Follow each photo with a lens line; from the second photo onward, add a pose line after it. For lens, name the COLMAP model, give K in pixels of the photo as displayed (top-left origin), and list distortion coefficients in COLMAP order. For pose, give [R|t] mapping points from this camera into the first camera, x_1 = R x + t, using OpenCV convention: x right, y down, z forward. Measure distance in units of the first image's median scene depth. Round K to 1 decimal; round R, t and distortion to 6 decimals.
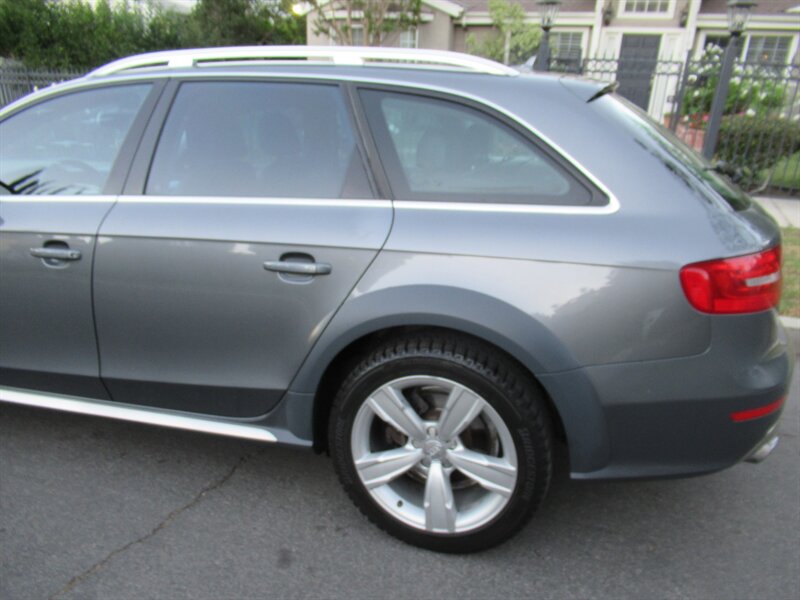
lens RADIAL K [[621.9, 0, 402.4], [0, 621.9, 297.8], [0, 0, 1]] dist [0.004487, 0.007718]
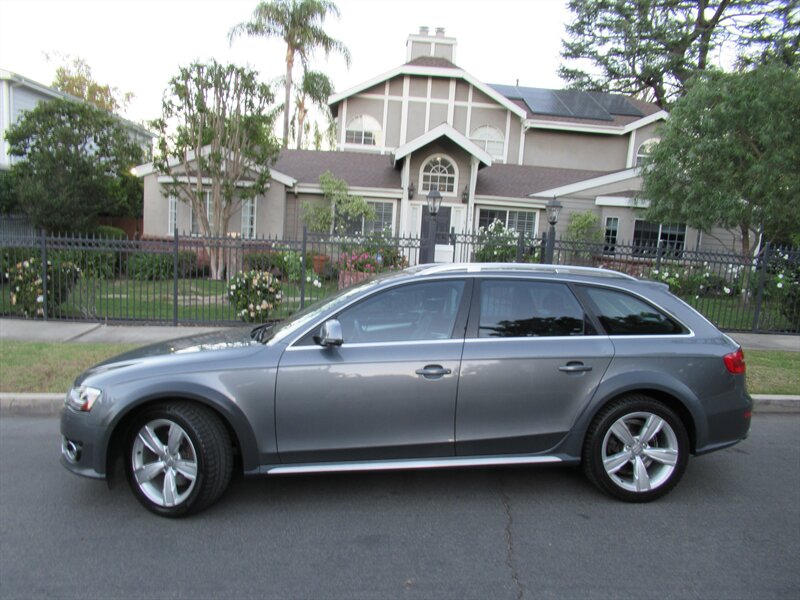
lens RADIAL K [[608.8, 0, 400.0], [0, 608.8, 300.0], [0, 0, 1]] dist [-0.001912, 0.006129]
pose [[0.921750, -0.027953, 0.386777, -1.172728], [0.110212, 0.975152, -0.192177, 0.045593], [-0.371794, 0.219767, 0.901927, -0.530474]]
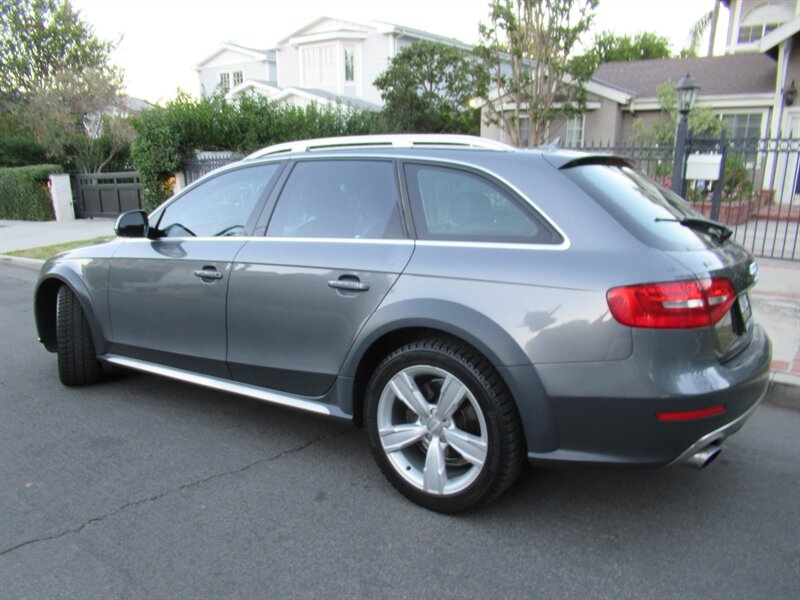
lens RADIAL K [[617.4, 0, 398.1], [0, 617.4, 289.3], [0, 0, 1]] dist [0.010396, 0.009345]
pose [[0.955669, 0.044347, -0.291086, 0.273828], [-0.084534, 0.988298, -0.126966, 0.101923], [0.282049, 0.145944, 0.948235, -0.236152]]
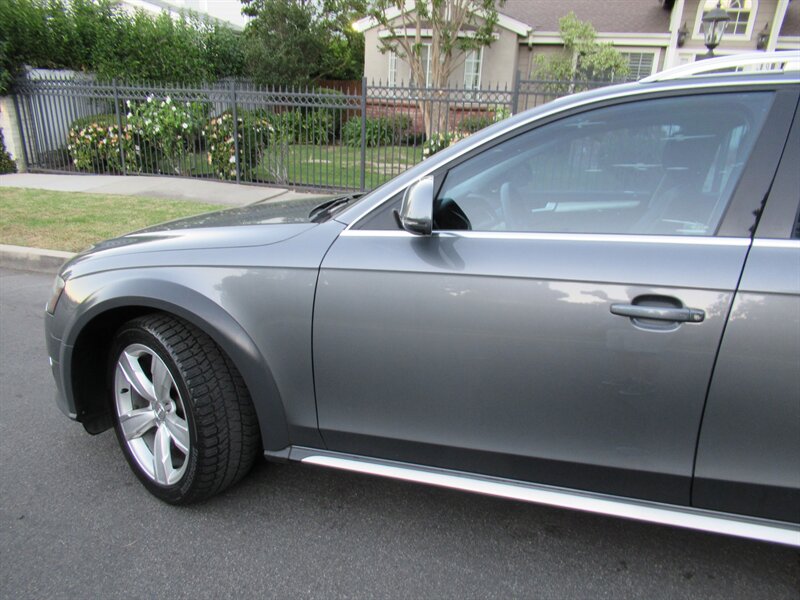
lens RADIAL K [[624.9, 0, 401.0], [0, 624.9, 280.2], [0, 0, 1]] dist [0.010997, 0.008583]
pose [[0.999864, 0.009329, 0.013610, -0.785617], [-0.008593, 0.998548, -0.053171, -0.065121], [-0.014087, 0.053047, 0.998493, 0.202835]]
